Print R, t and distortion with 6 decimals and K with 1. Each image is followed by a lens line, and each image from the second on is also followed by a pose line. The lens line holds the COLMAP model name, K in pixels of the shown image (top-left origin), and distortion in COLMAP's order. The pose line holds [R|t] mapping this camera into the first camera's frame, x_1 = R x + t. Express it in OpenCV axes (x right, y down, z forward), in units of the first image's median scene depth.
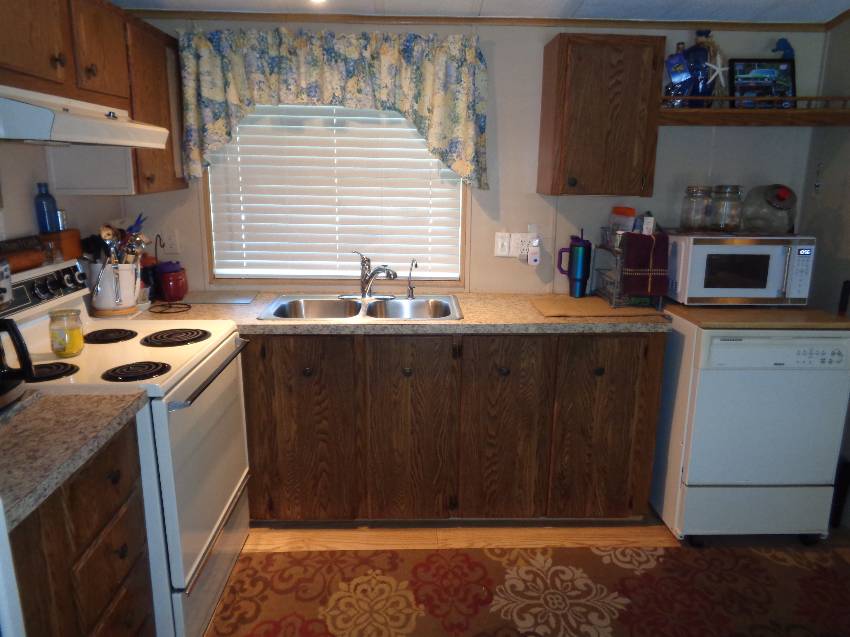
lens RADIAL K [[623.0, 0, 425.0], [0, 623.0, 318.5], [0, 0, 1]] dist [-0.016888, 0.001872]
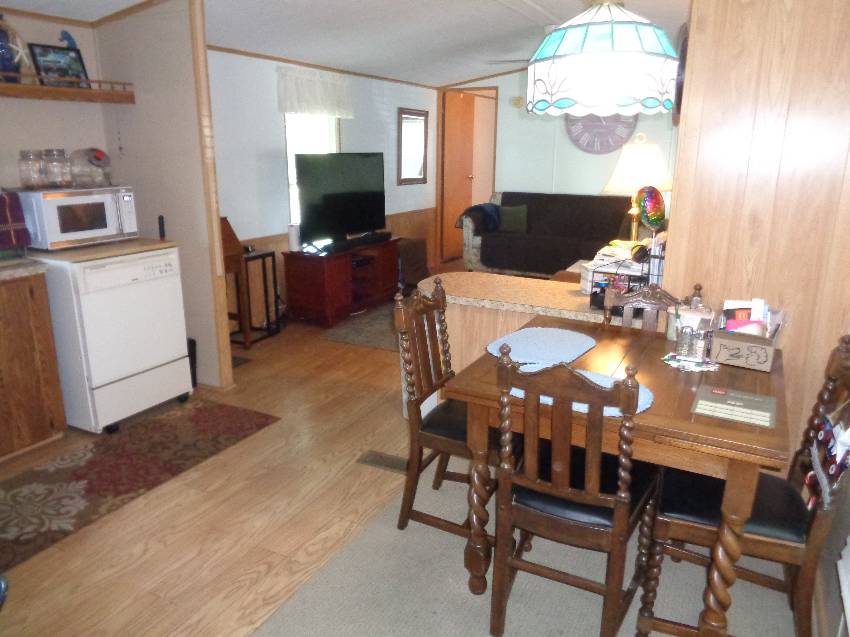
lens RADIAL K [[627.9, 0, 425.8], [0, 627.9, 320.8], [0, 0, 1]] dist [-0.006705, -0.002707]
pose [[0.483683, -0.240054, 0.841680, -0.288822], [0.195867, 0.966951, 0.163225, 0.056989], [-0.853046, 0.085909, 0.514716, -0.241532]]
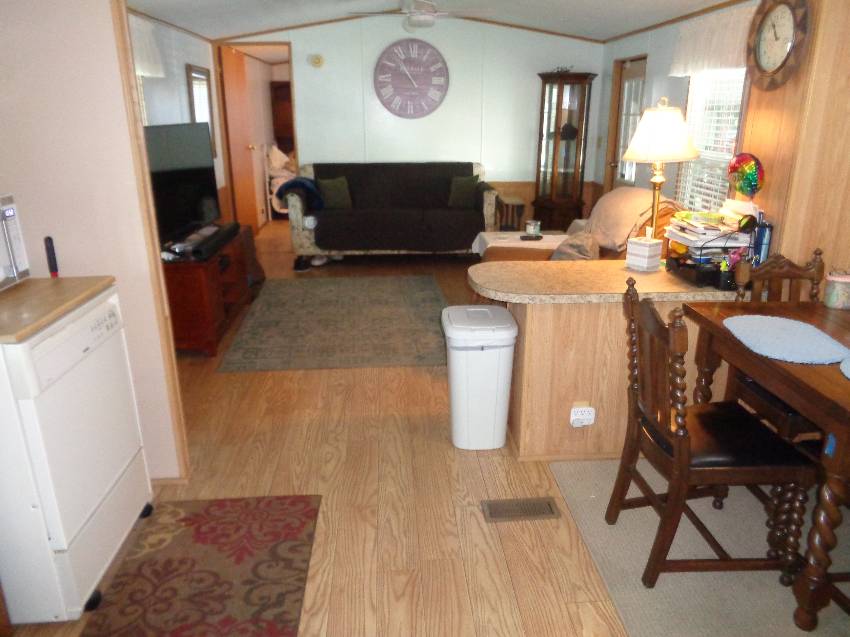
lens RADIAL K [[627.9, 0, 425.8], [0, 627.9, 320.8], [0, 0, 1]] dist [-0.006705, -0.002707]
pose [[-0.040391, -0.327880, 0.943855, -0.200975], [0.230296, 0.916138, 0.328107, -0.120401], [-0.972282, 0.230619, 0.038506, 0.484373]]
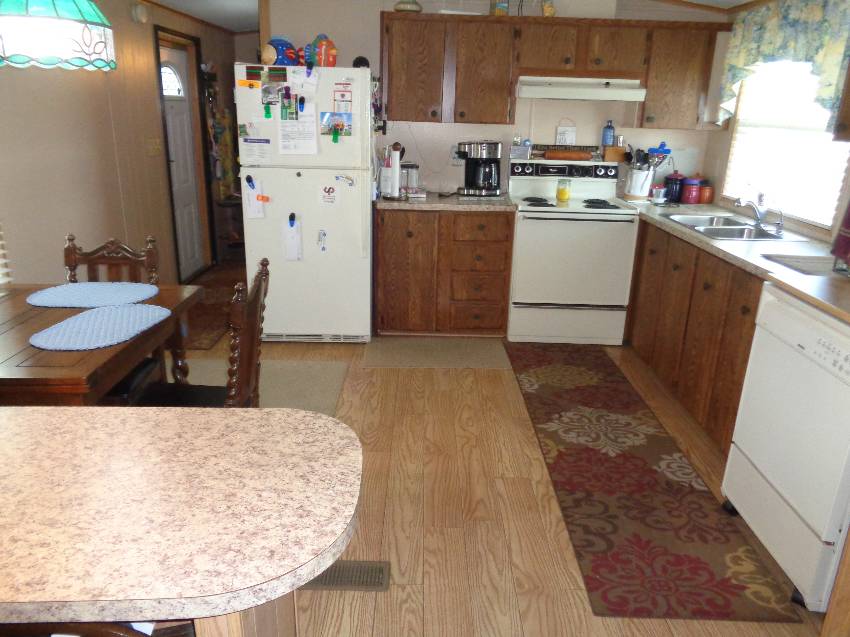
lens RADIAL K [[623.0, 0, 425.0], [0, 623.0, 318.5], [0, 0, 1]] dist [-0.016888, 0.001872]
pose [[-0.025315, 0.305900, -0.951727, 1.263068], [-0.251711, 0.919409, 0.302207, -0.078558], [0.967471, 0.247211, 0.053724, 0.422915]]
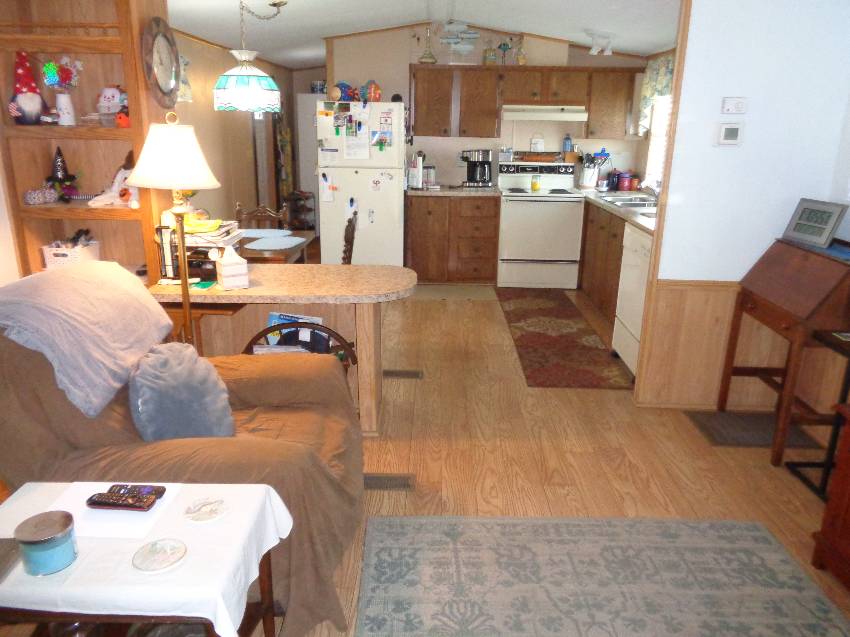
lens RADIAL K [[627.9, 0, 425.8], [0, 627.9, 320.8], [0, 0, 1]] dist [-0.006705, -0.002707]
pose [[-0.042758, 0.288740, -0.956452, 2.043428], [-0.240951, 0.926090, 0.290346, -0.091432], [0.969595, 0.242872, 0.029975, 0.431888]]
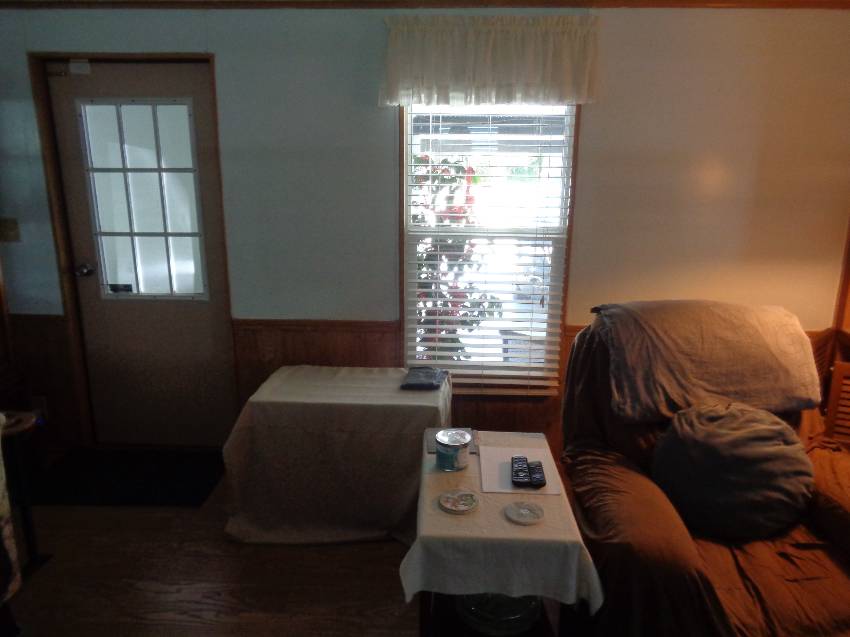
lens RADIAL K [[627.9, 0, 425.8], [0, 627.9, 320.8], [0, 0, 1]] dist [-0.006705, -0.002707]
pose [[-0.997366, -0.033116, 0.064534, 1.603759], [0.001084, 0.882791, 0.469765, -0.178974], [-0.072527, 0.468597, -0.880430, 0.770305]]
